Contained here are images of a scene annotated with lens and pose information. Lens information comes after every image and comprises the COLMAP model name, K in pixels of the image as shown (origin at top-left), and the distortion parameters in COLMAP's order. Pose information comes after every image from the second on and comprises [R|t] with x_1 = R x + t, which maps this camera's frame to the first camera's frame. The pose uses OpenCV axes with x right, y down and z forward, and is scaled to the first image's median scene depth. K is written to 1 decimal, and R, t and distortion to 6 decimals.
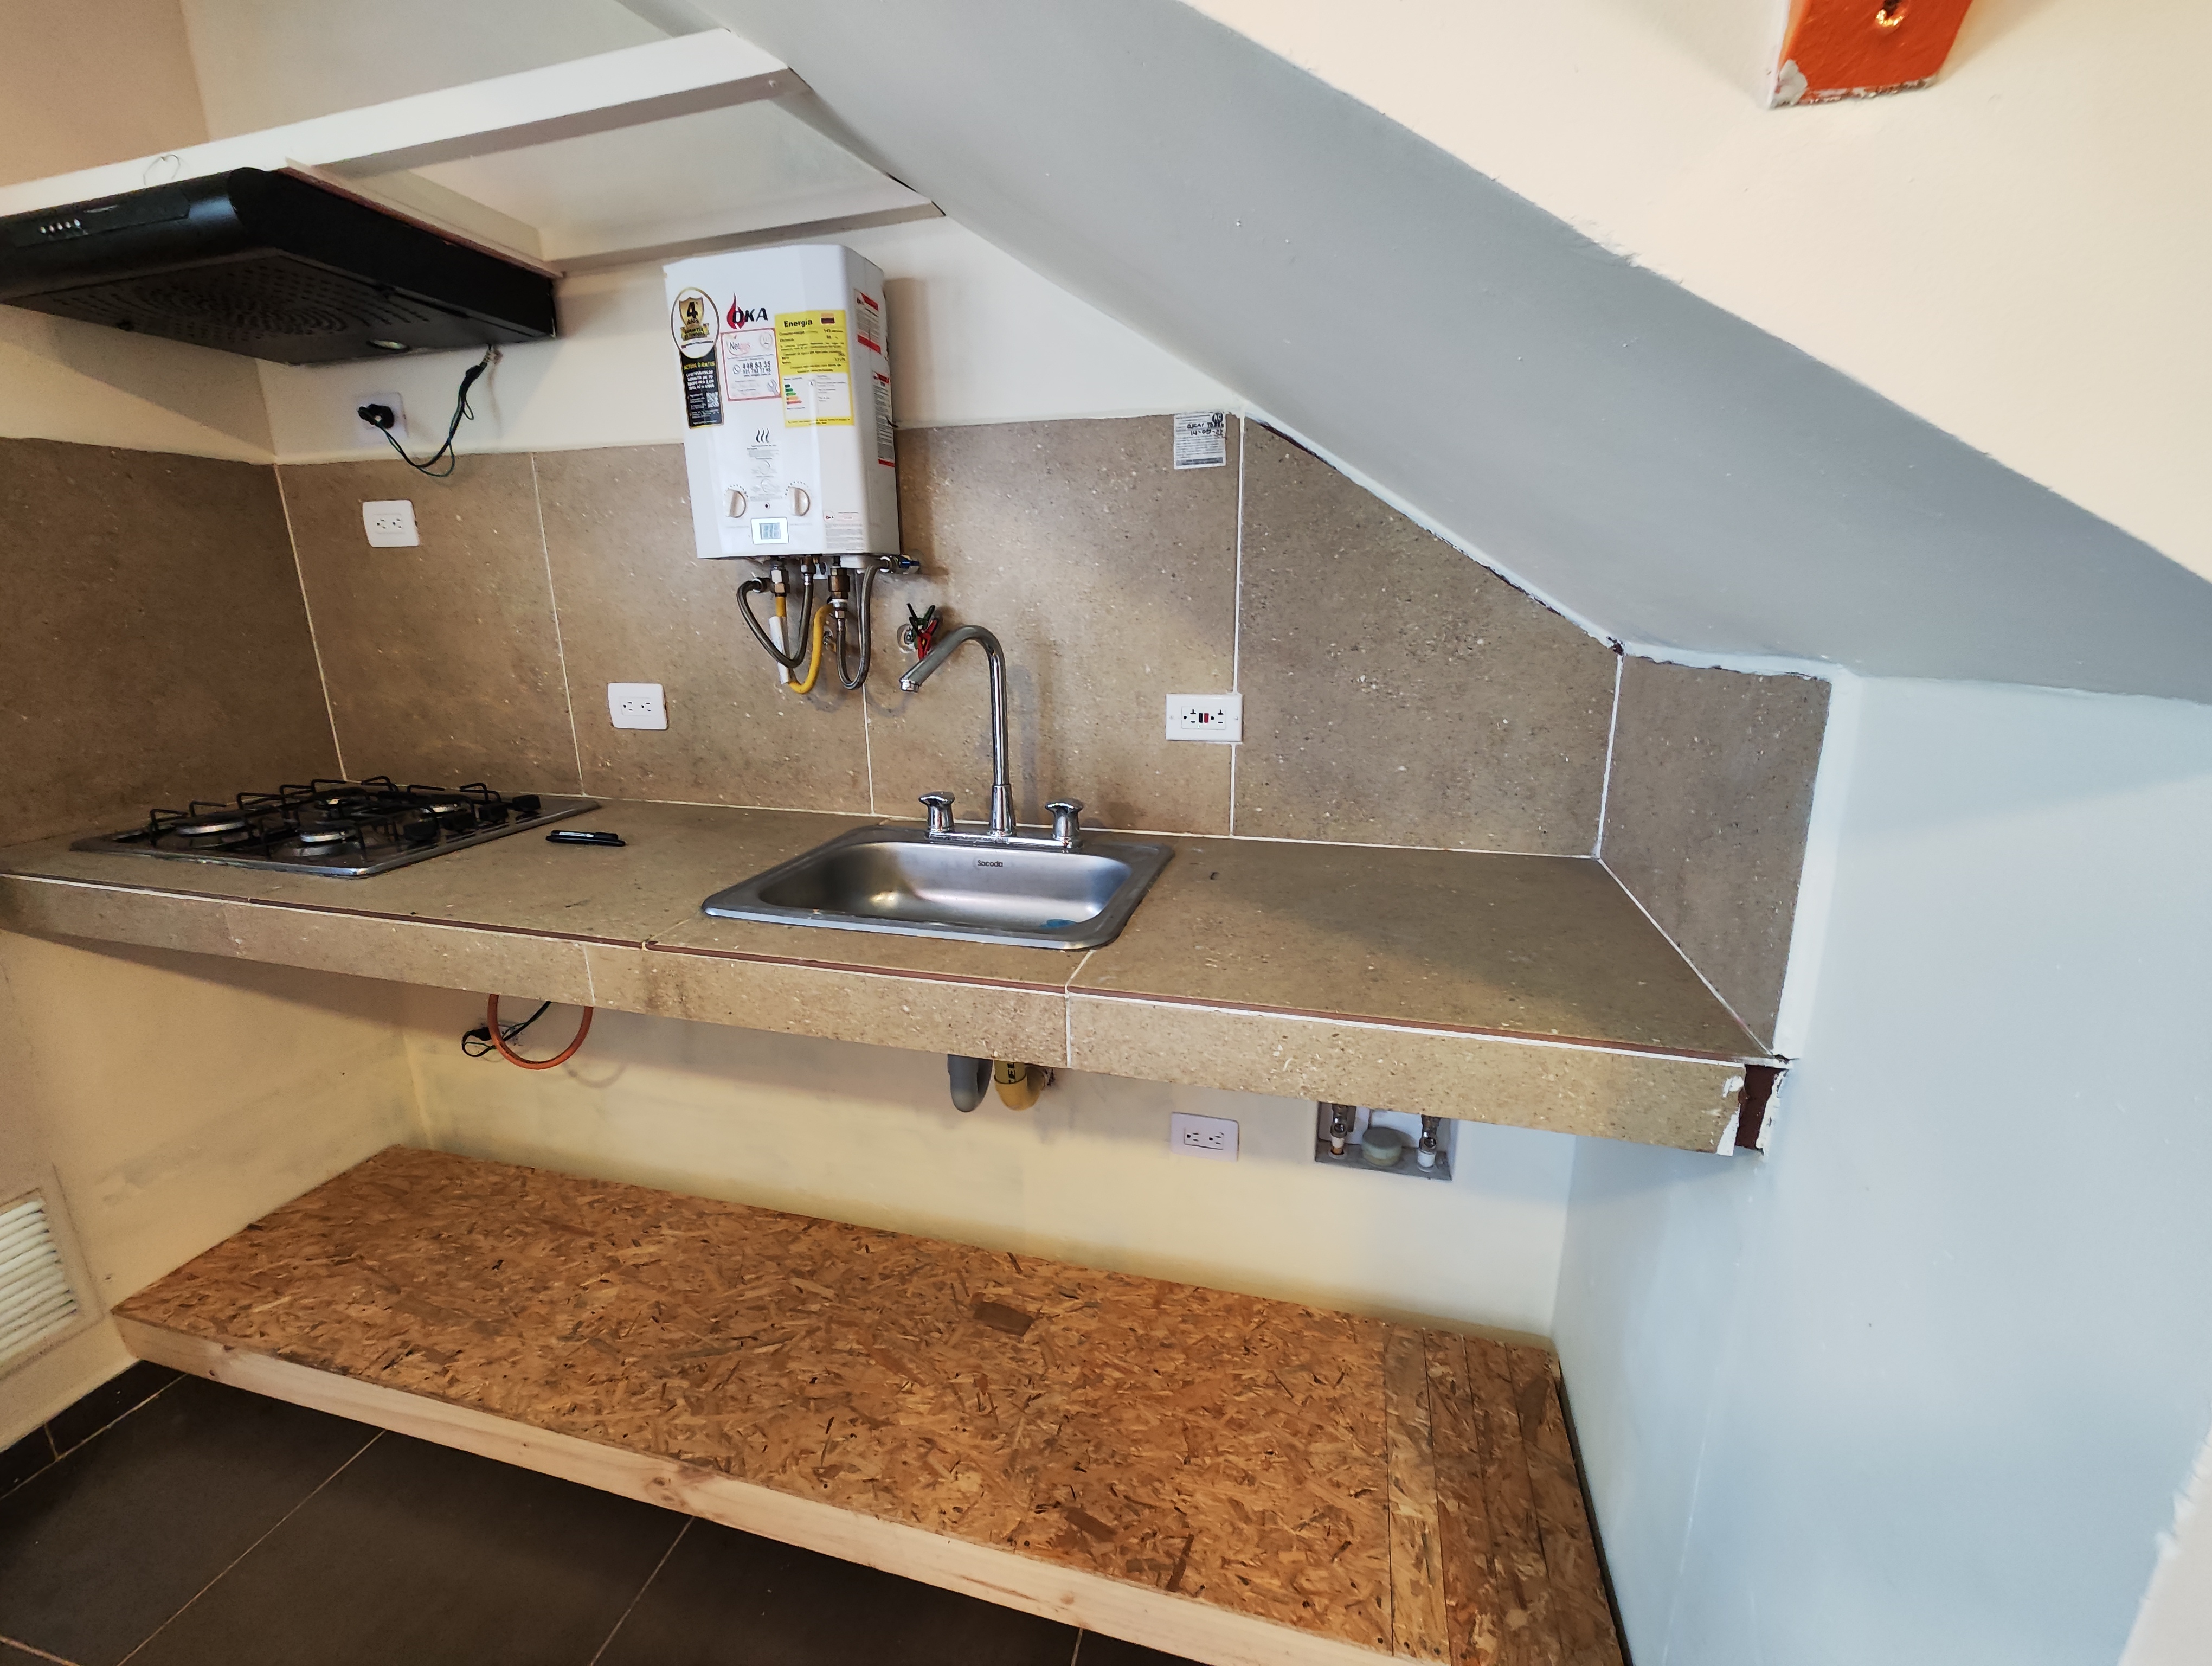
lens RADIAL K [[919.0, 0, 1100.6], [0, 919.0, 831.9], [0, 0, 1]] dist [-0.003439, 0.002273]
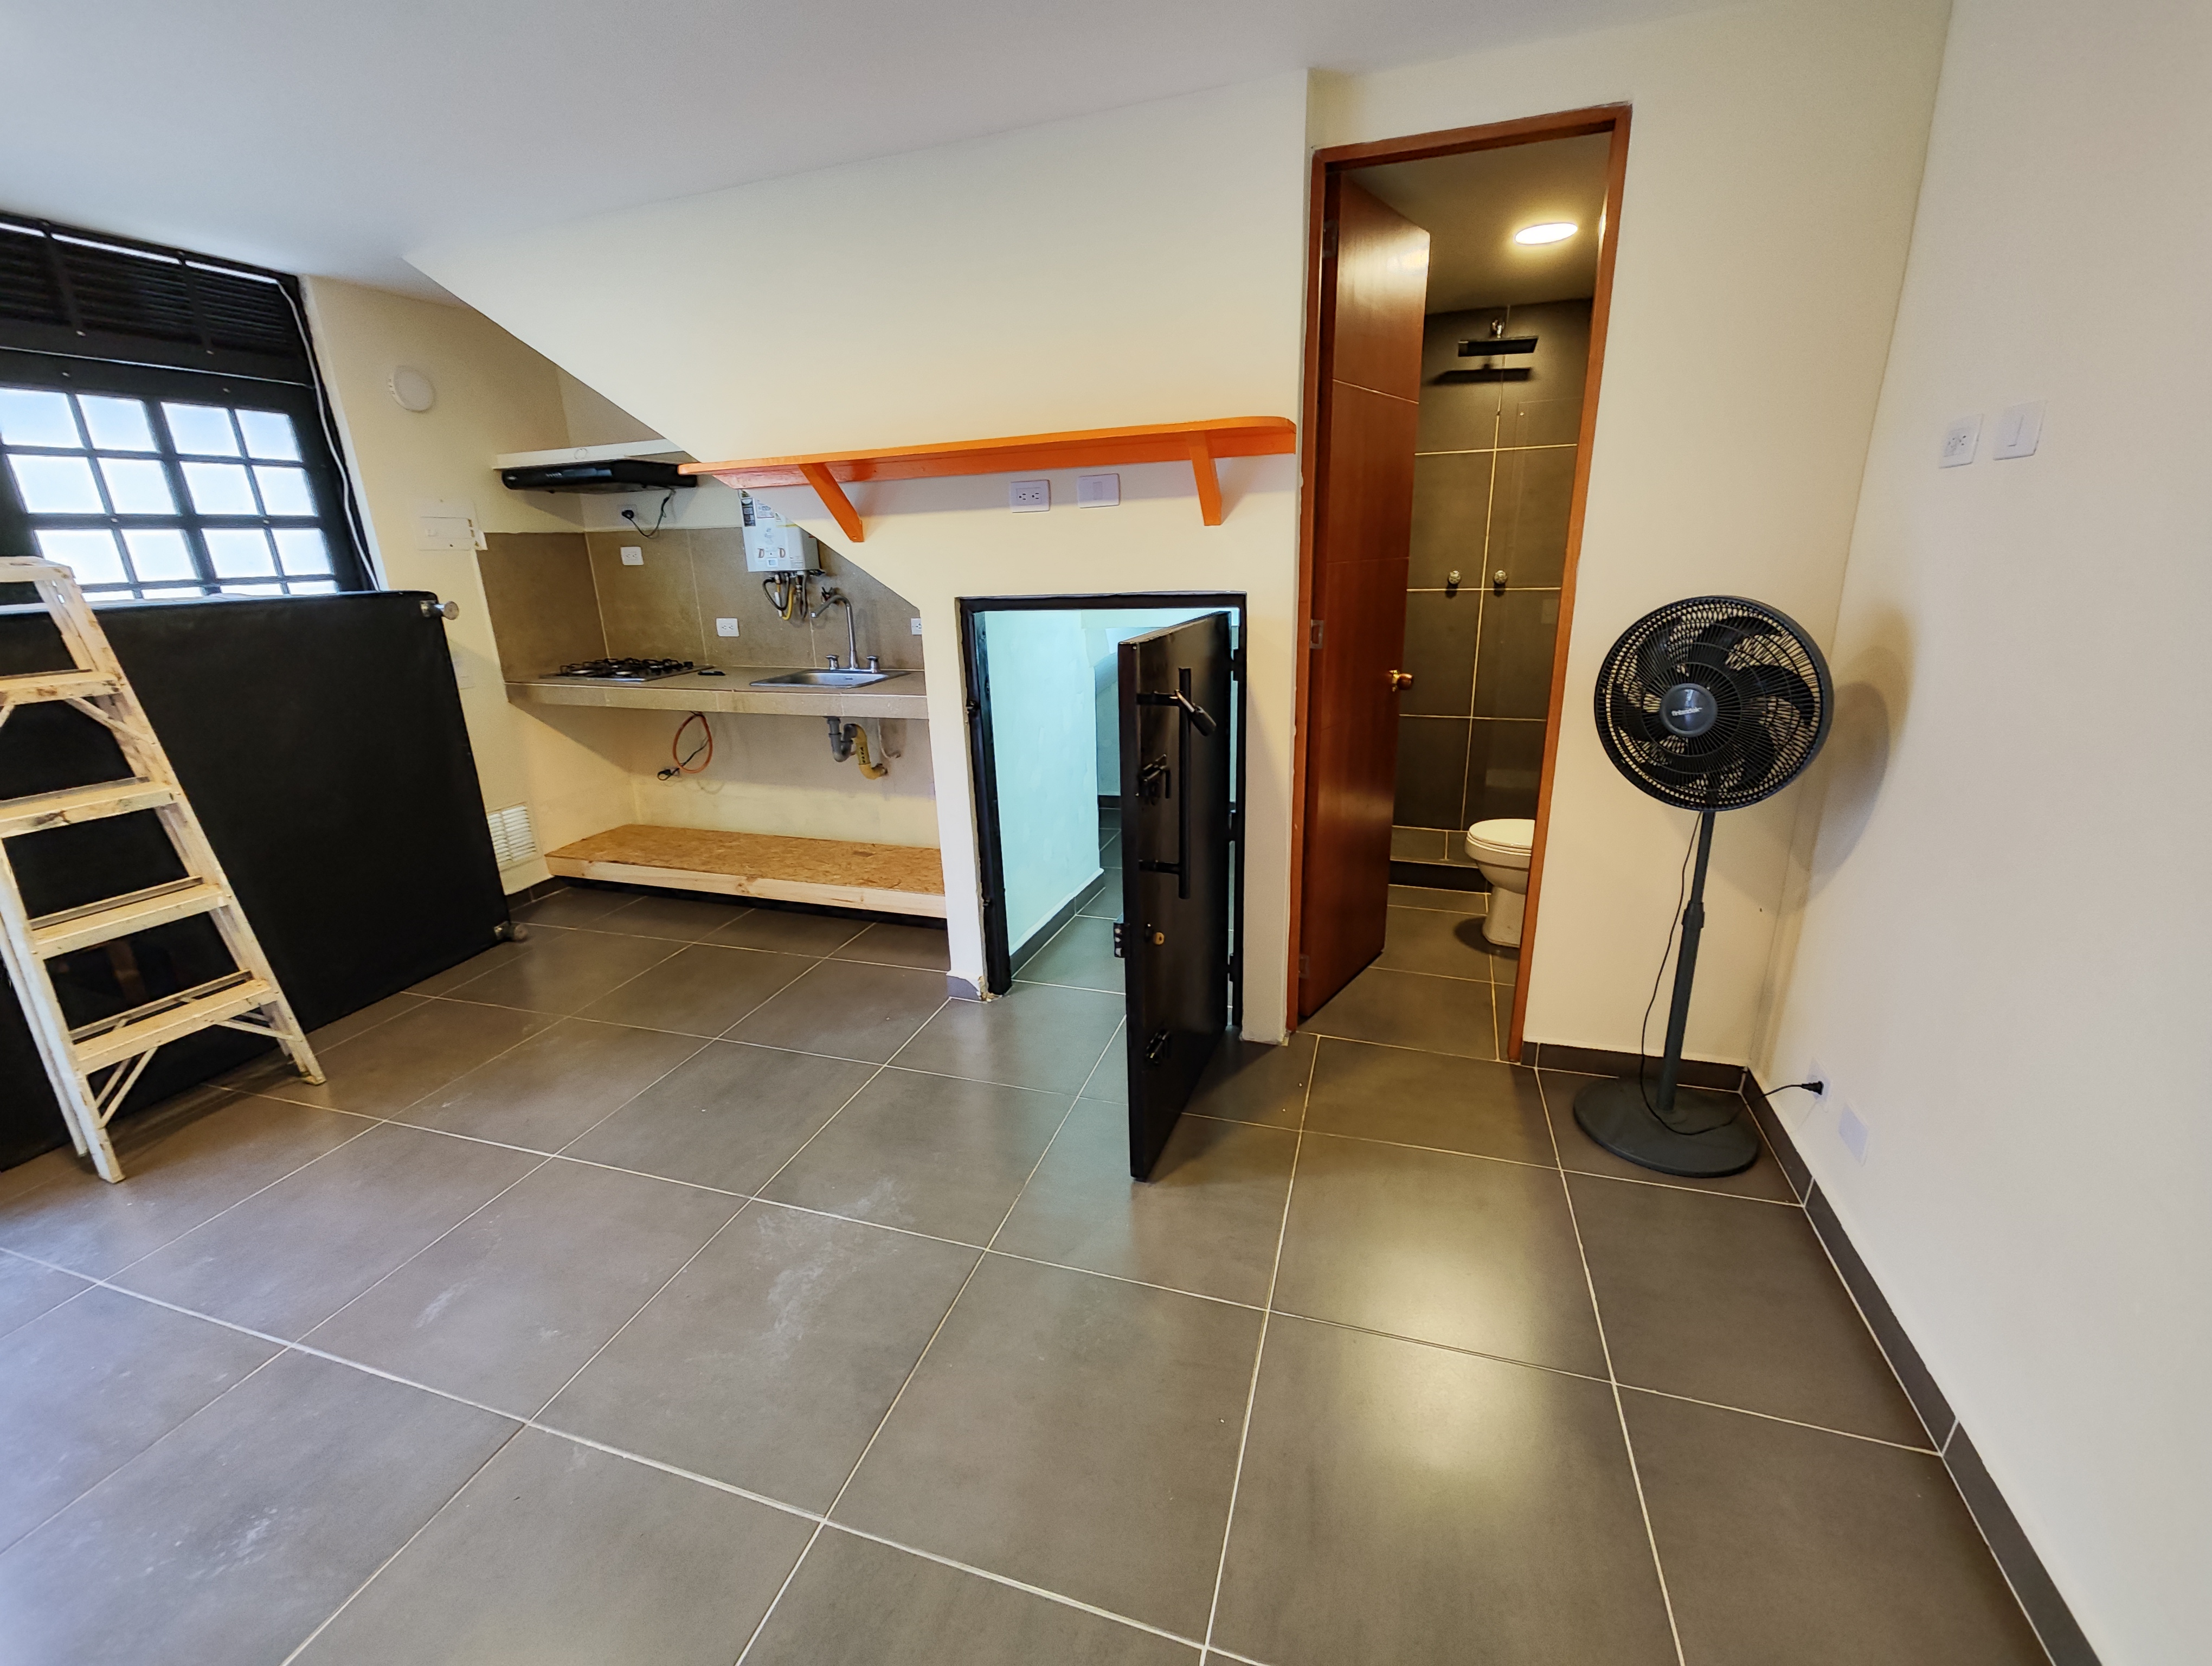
lens RADIAL K [[919.0, 0, 1100.2], [0, 919.0, 832.8], [0, 0, 1]] dist [-0.003439, 0.002273]
pose [[0.997056, 0.006441, -0.076408, 0.835660], [-0.002710, 0.998803, 0.048831, 0.351441], [0.076631, -0.048480, 0.995880, -1.715376]]
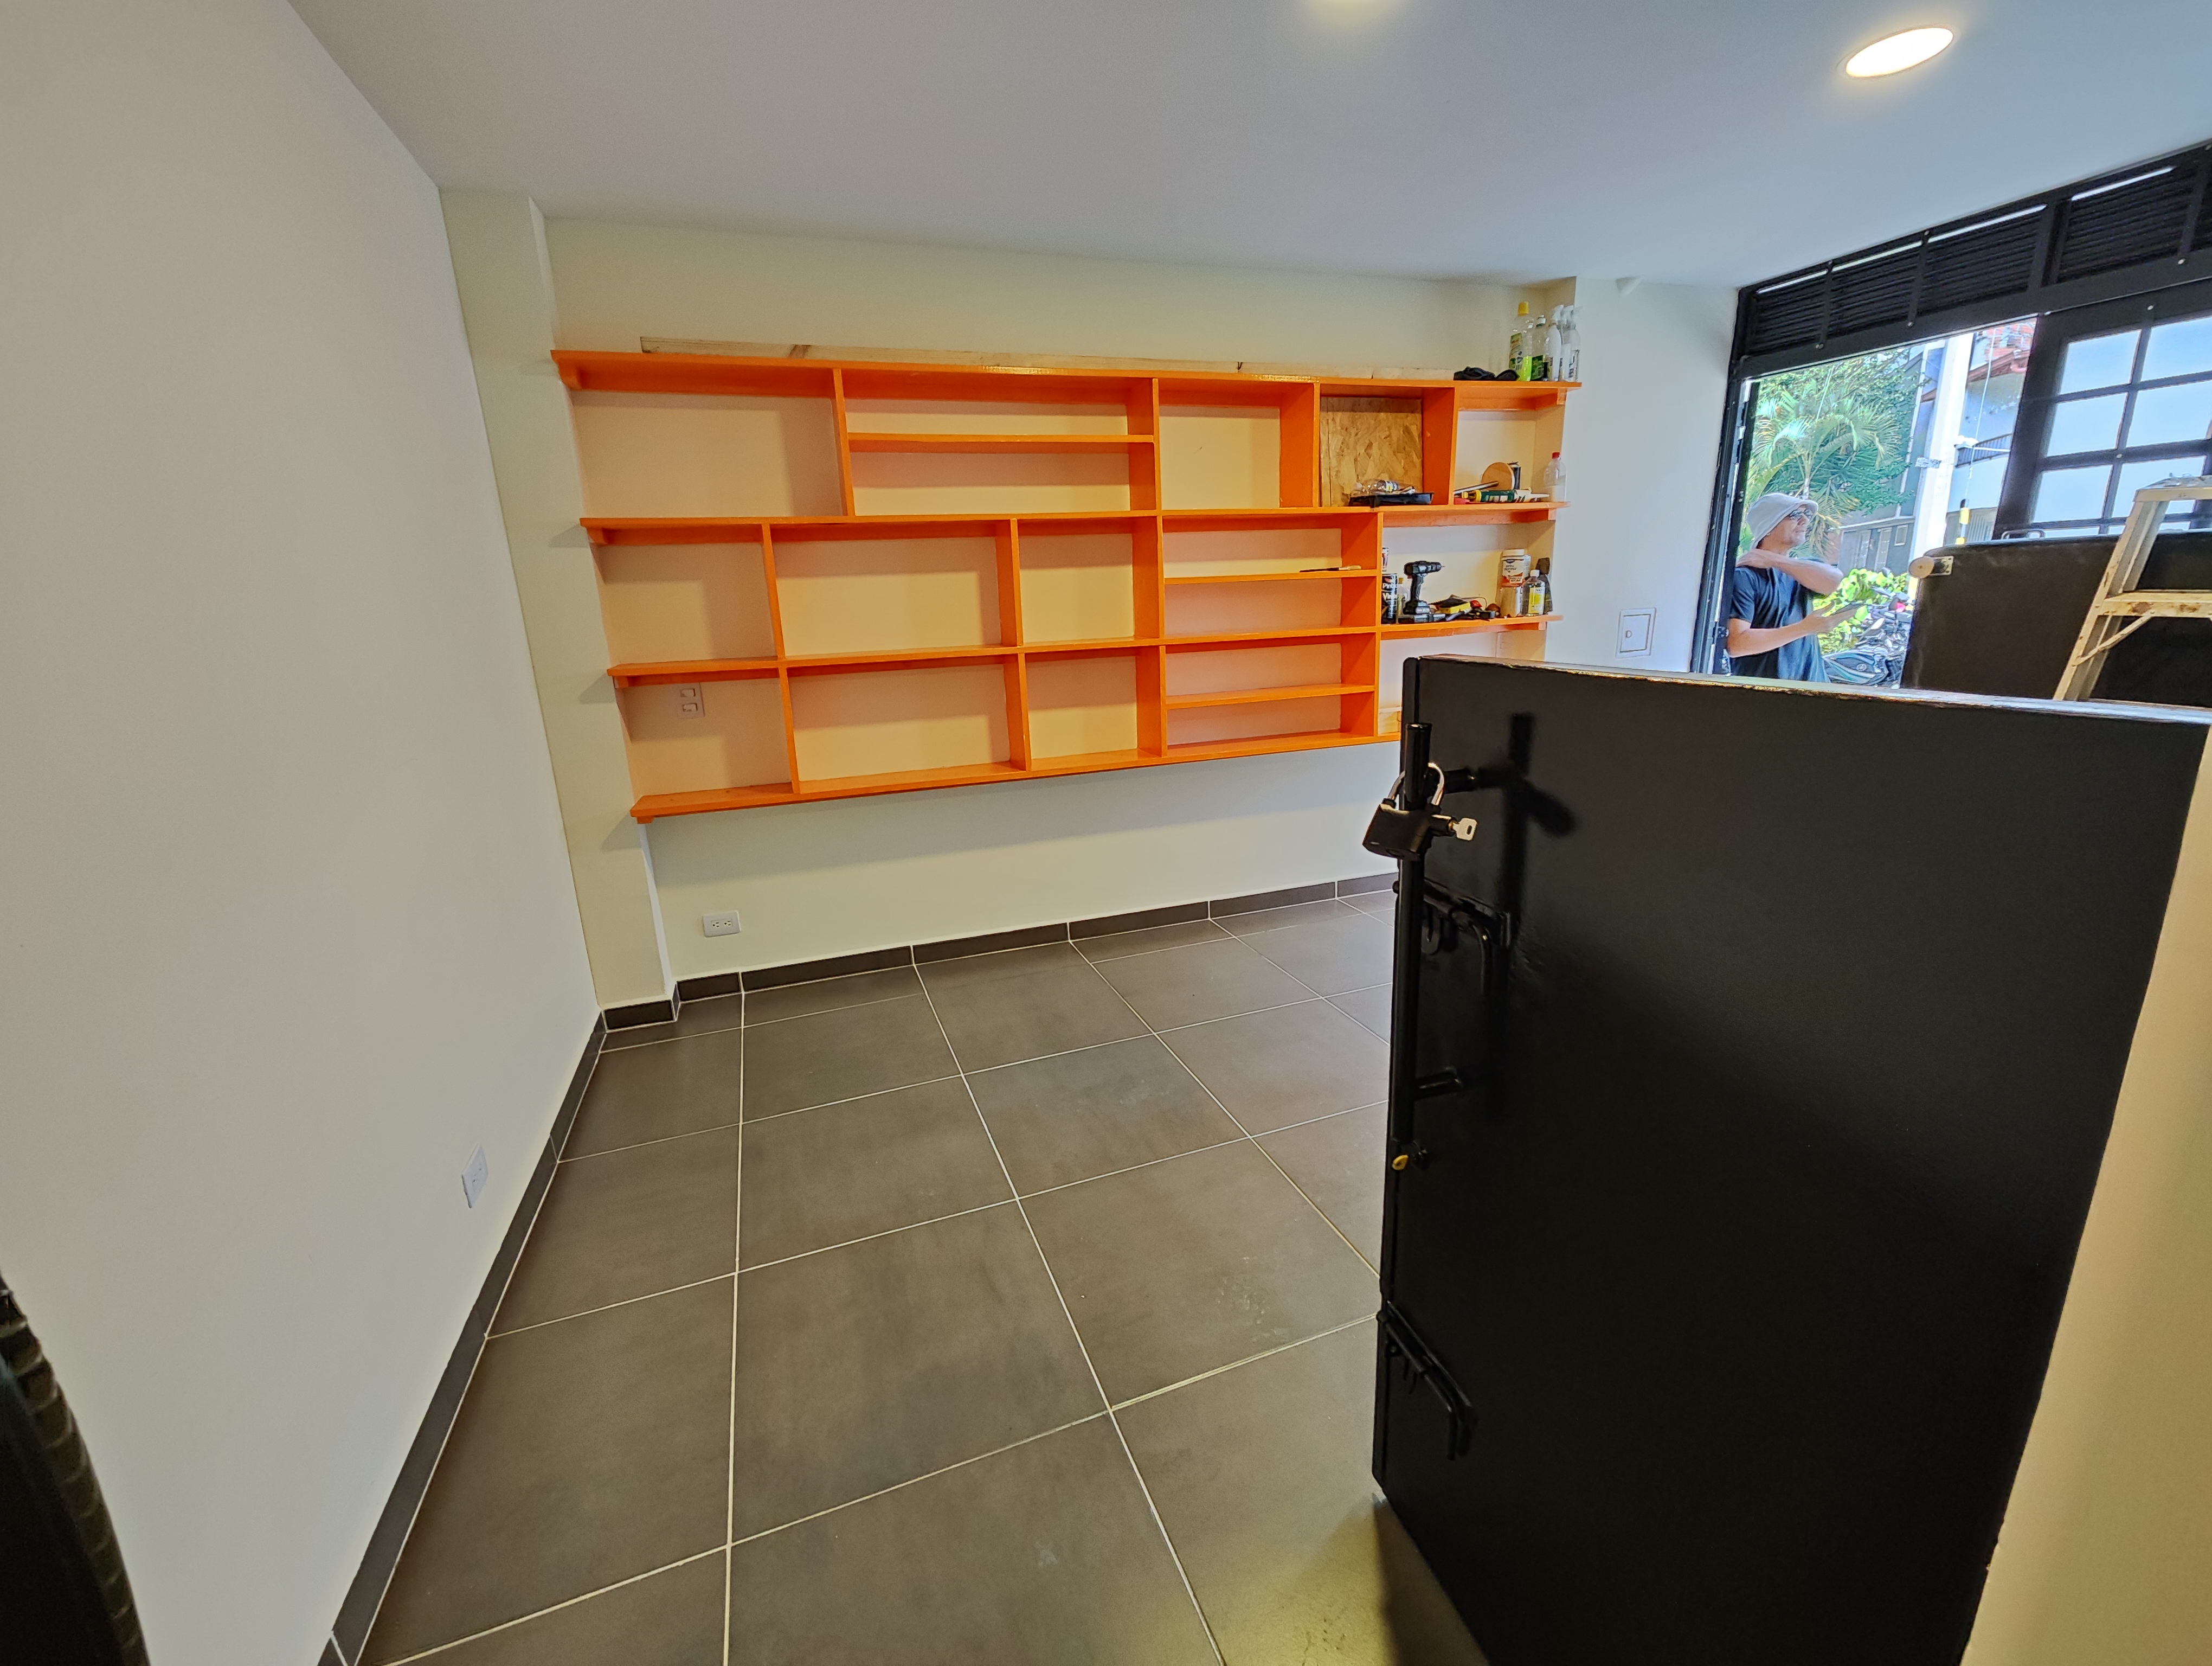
lens RADIAL K [[919.0, 0, 1111.3], [0, 919.0, 827.1], [0, 0, 1]] dist [-0.003439, 0.002273]
pose [[-0.824357, 0.190689, -0.532985, 1.421691], [-0.086620, 0.887972, 0.451667, -0.040498], [0.559404, 0.418502, -0.715488, 0.023257]]
